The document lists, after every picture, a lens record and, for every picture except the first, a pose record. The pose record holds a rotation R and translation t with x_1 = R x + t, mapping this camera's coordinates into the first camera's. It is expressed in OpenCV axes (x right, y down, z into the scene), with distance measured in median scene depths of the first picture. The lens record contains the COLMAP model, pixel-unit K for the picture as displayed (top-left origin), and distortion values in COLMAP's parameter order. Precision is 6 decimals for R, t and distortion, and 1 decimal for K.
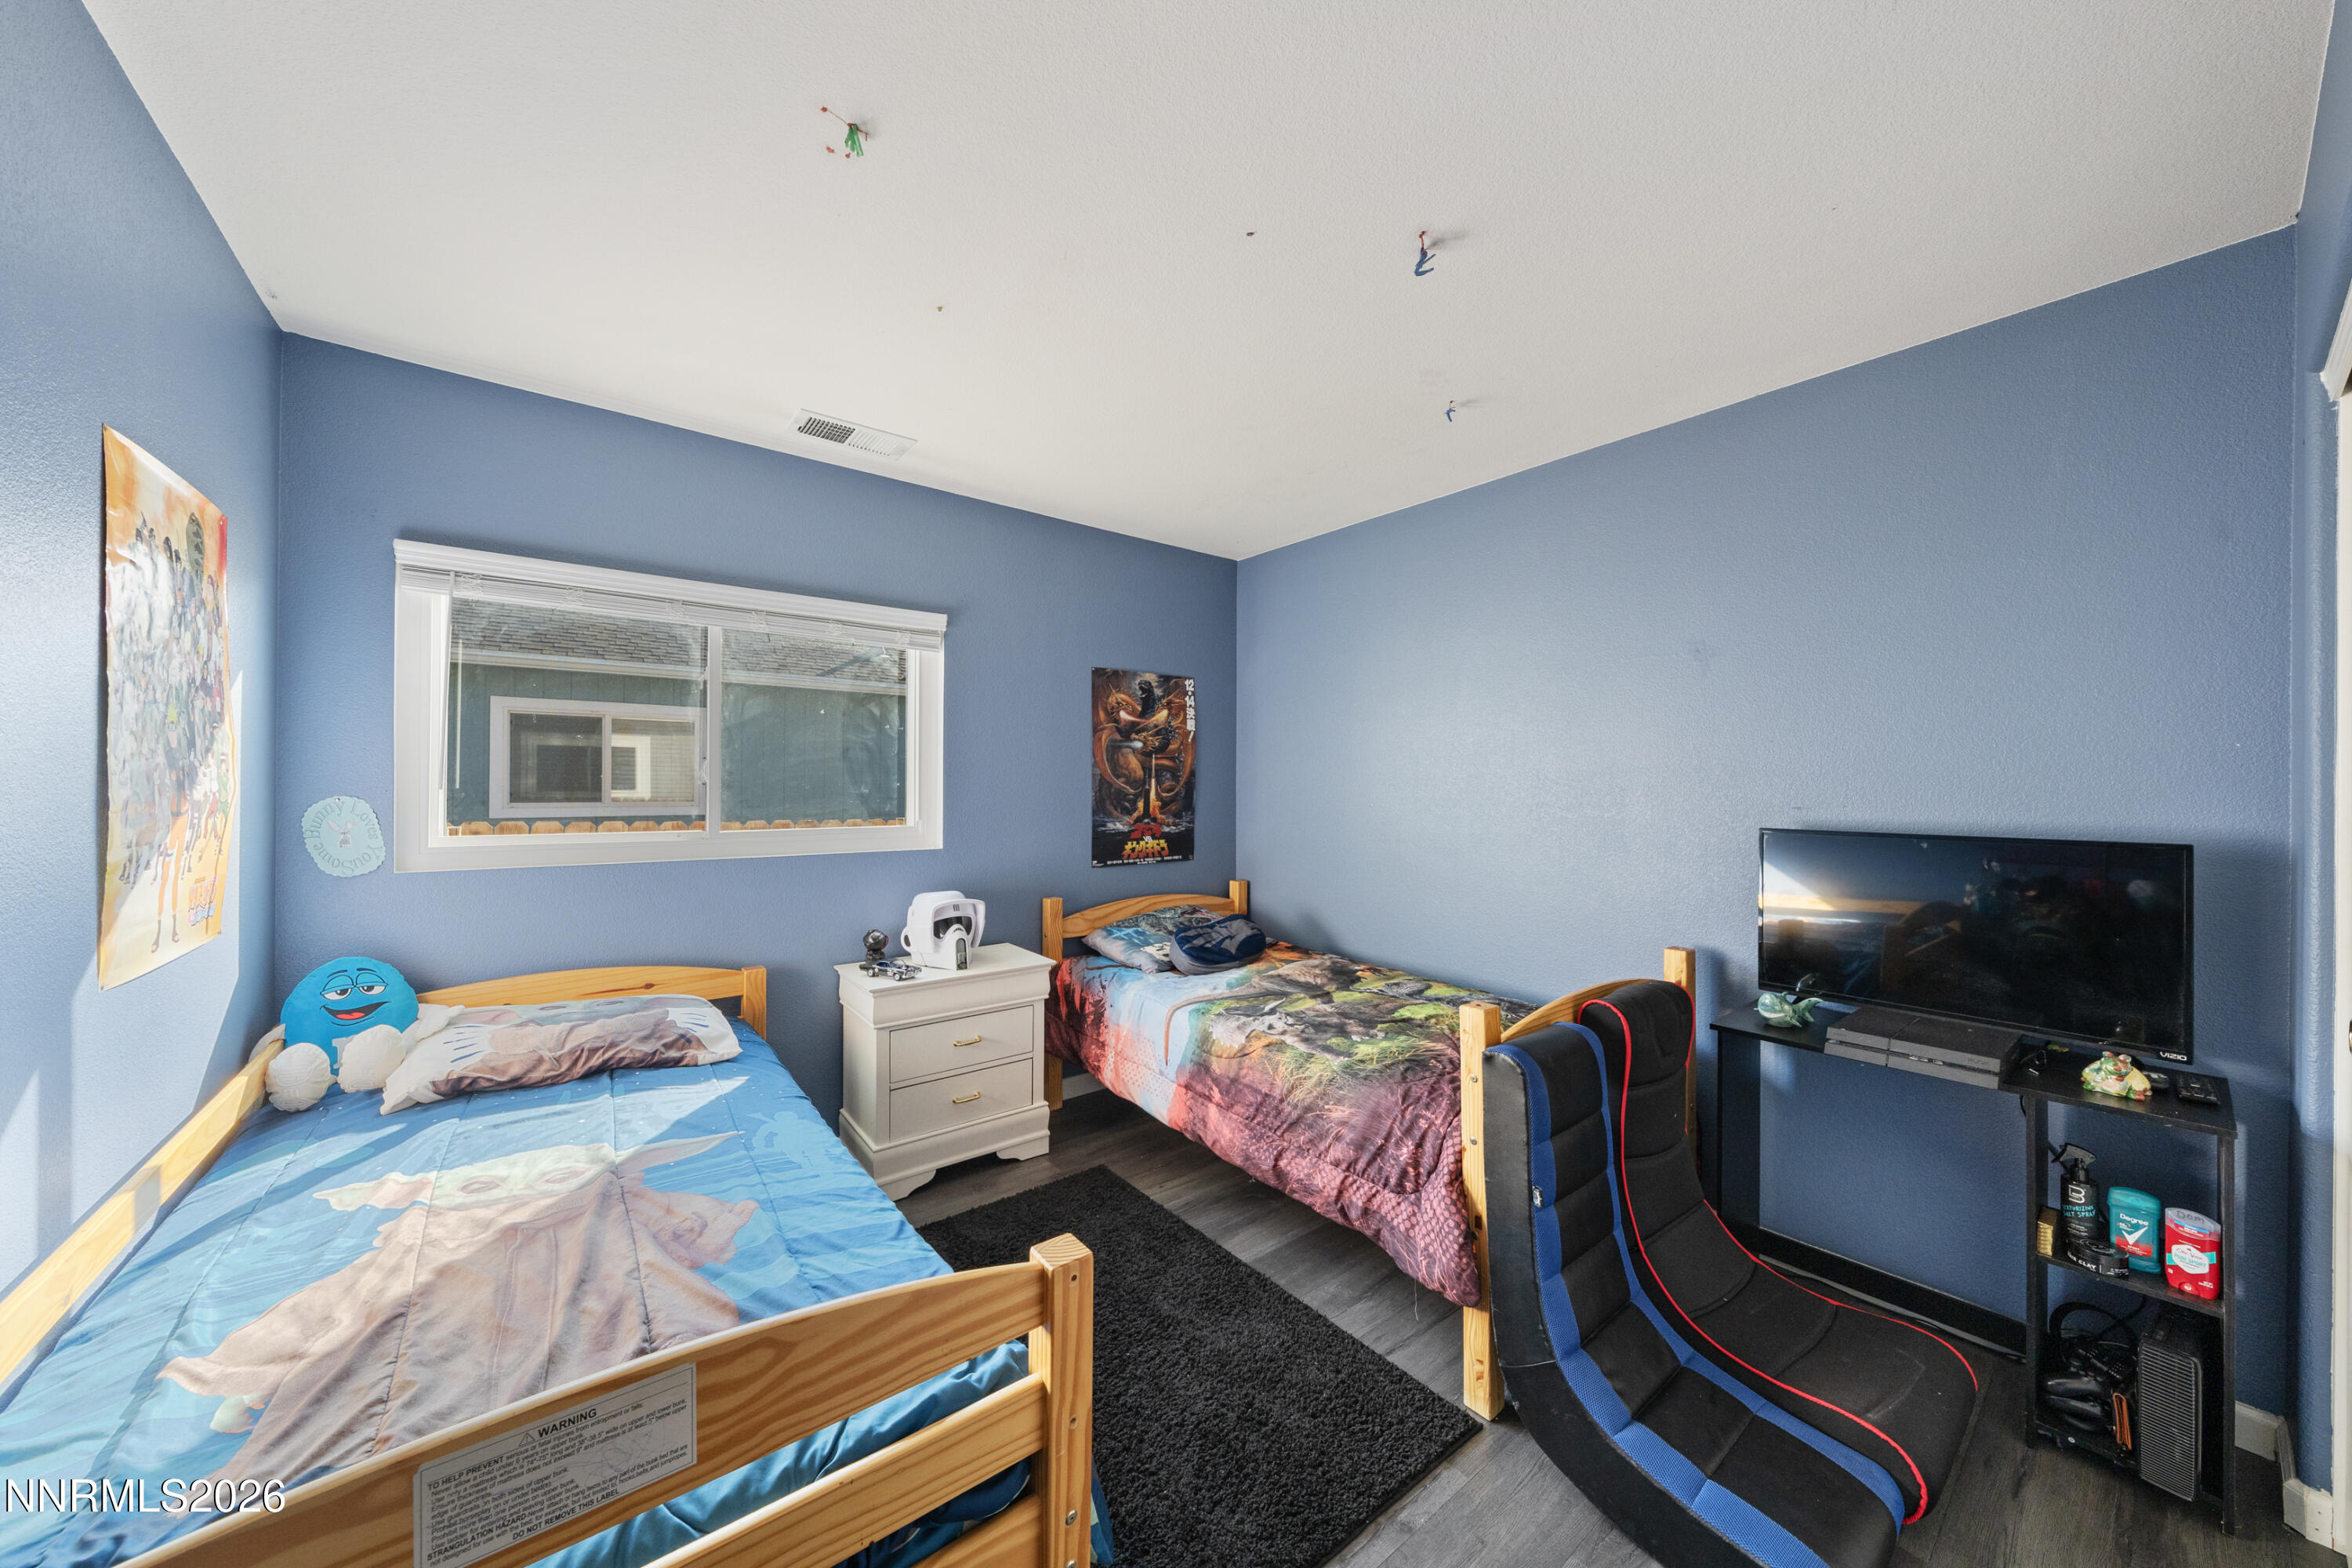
lens RADIAL K [[803.5, 0, 1181.5], [0, 803.5, 772.8], [0, 0, 1]] dist [0.000869, -0.000354]
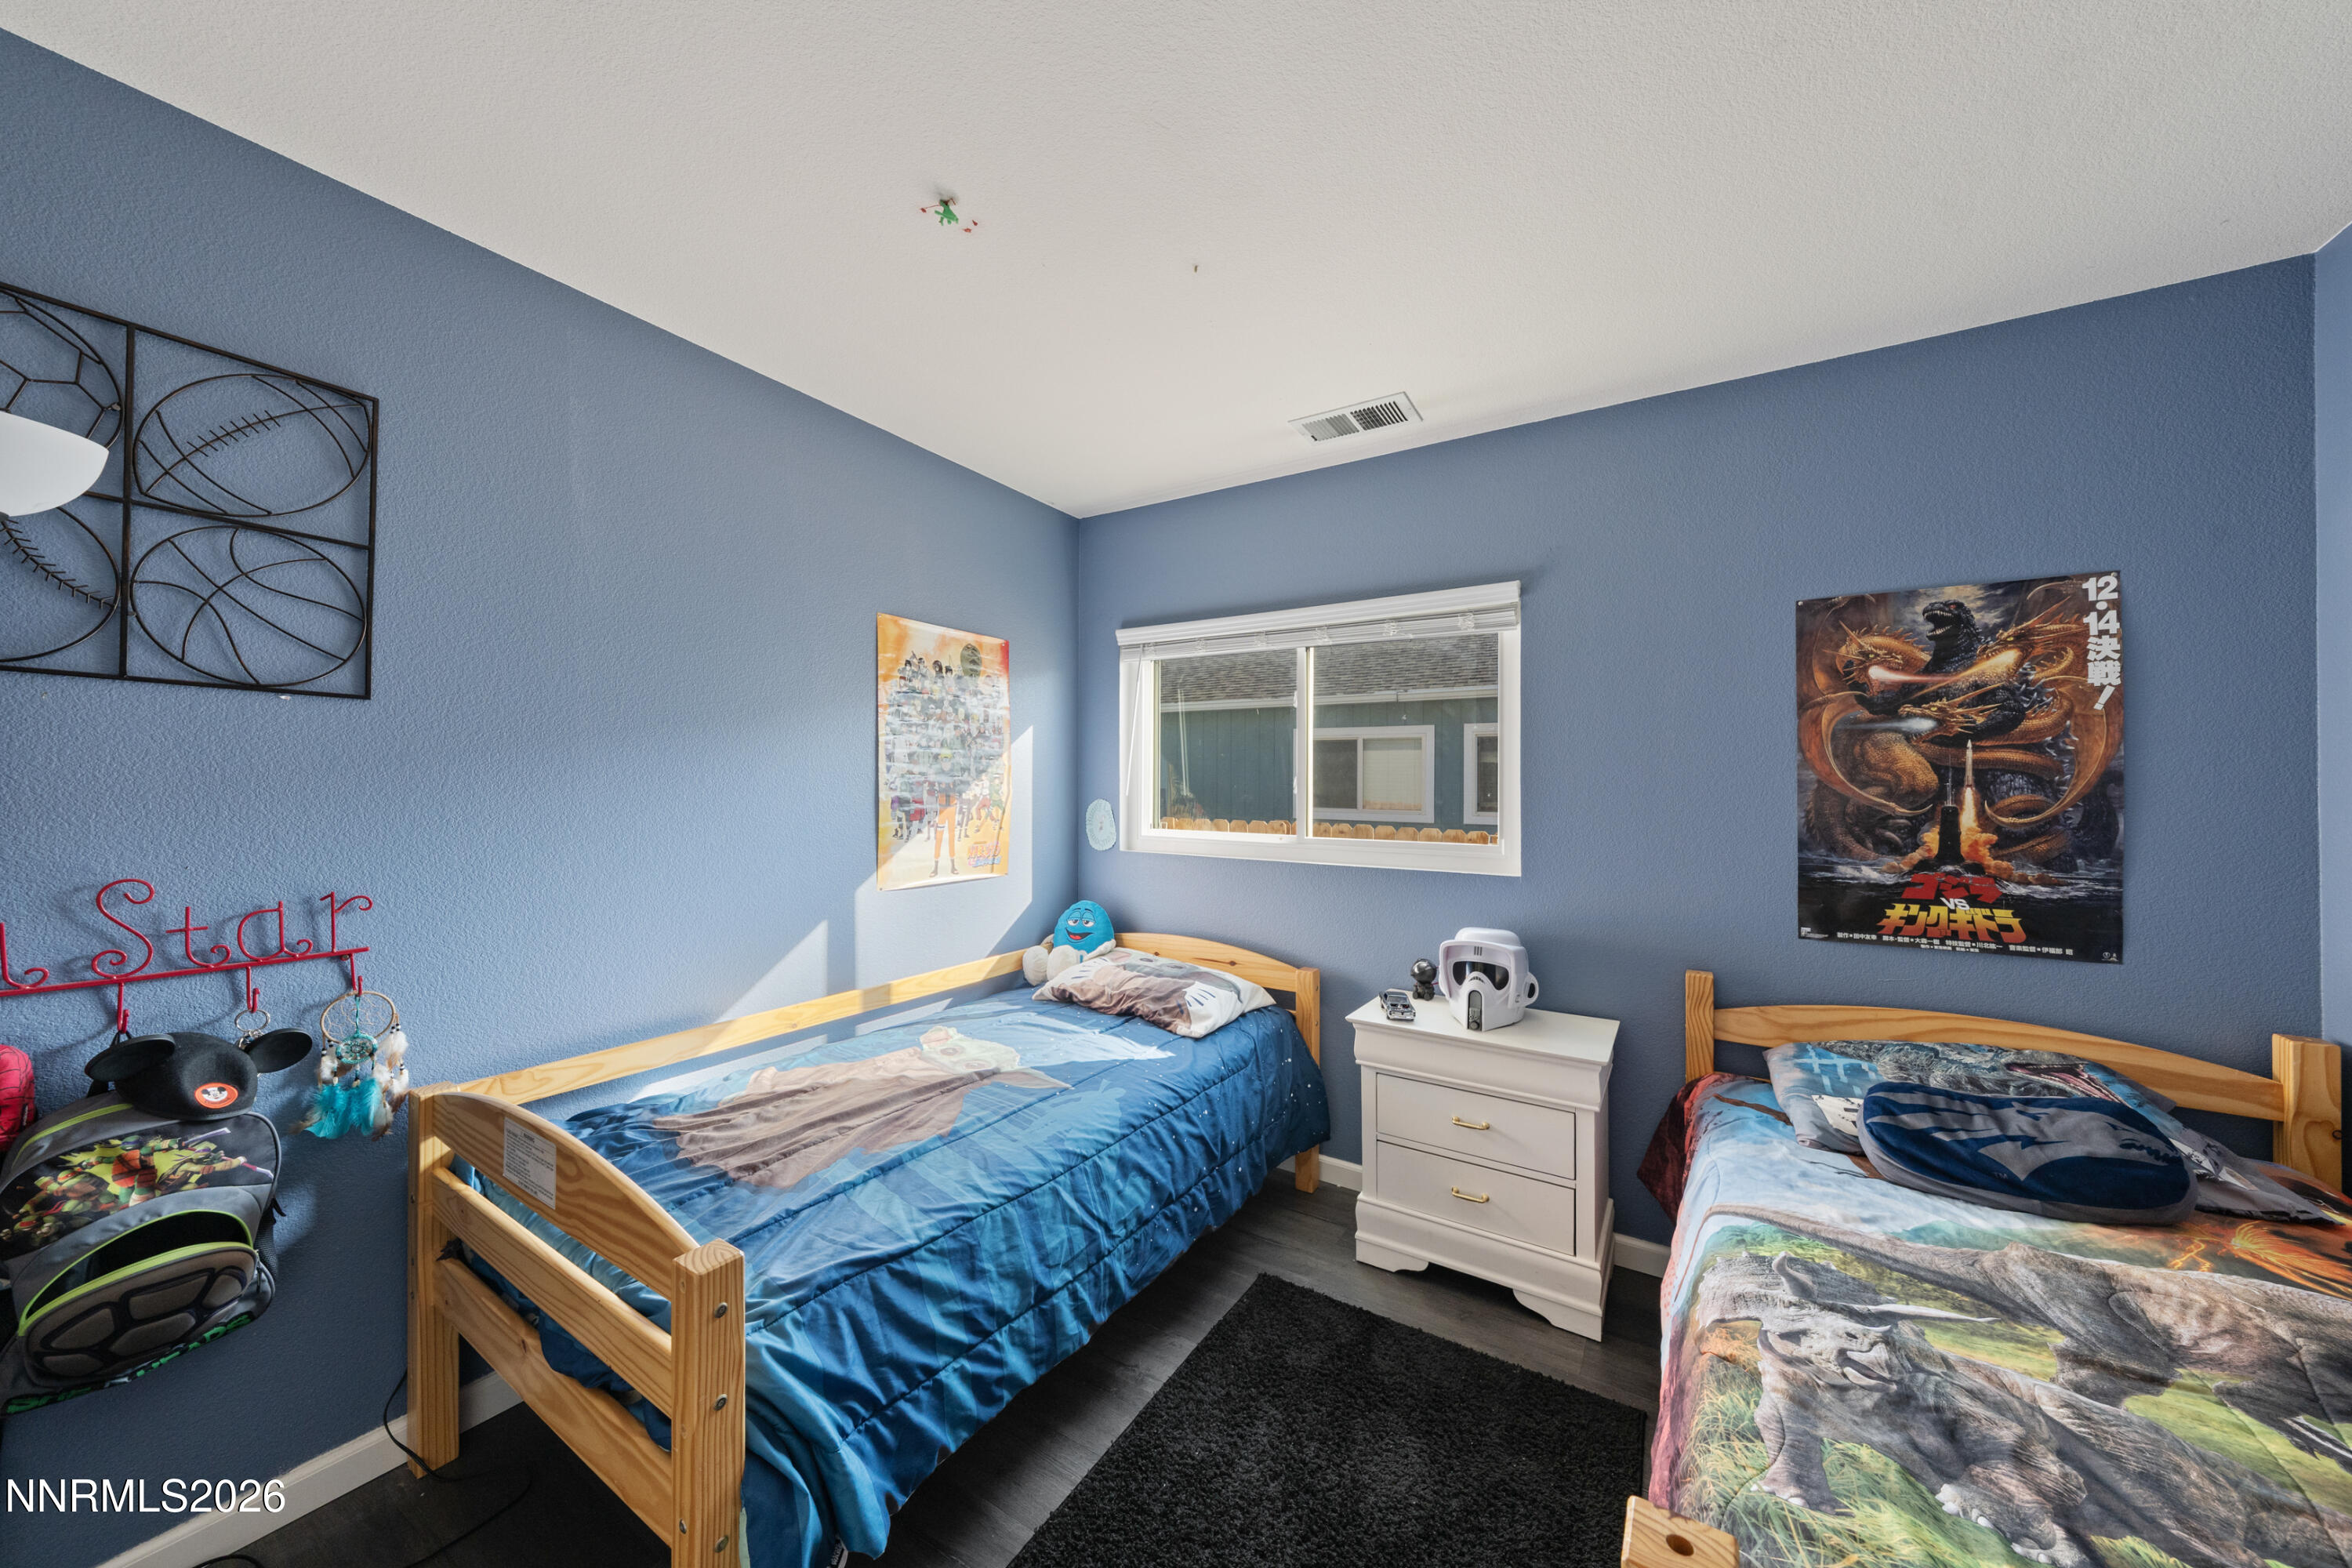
lens RADIAL K [[803.5, 0, 1176.1], [0, 803.5, 782.8], [0, 0, 1]] dist [0.000869, -0.000354]
pose [[0.332413, -0.008750, -0.943093, 0.319306], [0.004299, 0.999961, -0.007762, 0.006302], [0.943124, -0.001474, 0.332438, 0.394754]]
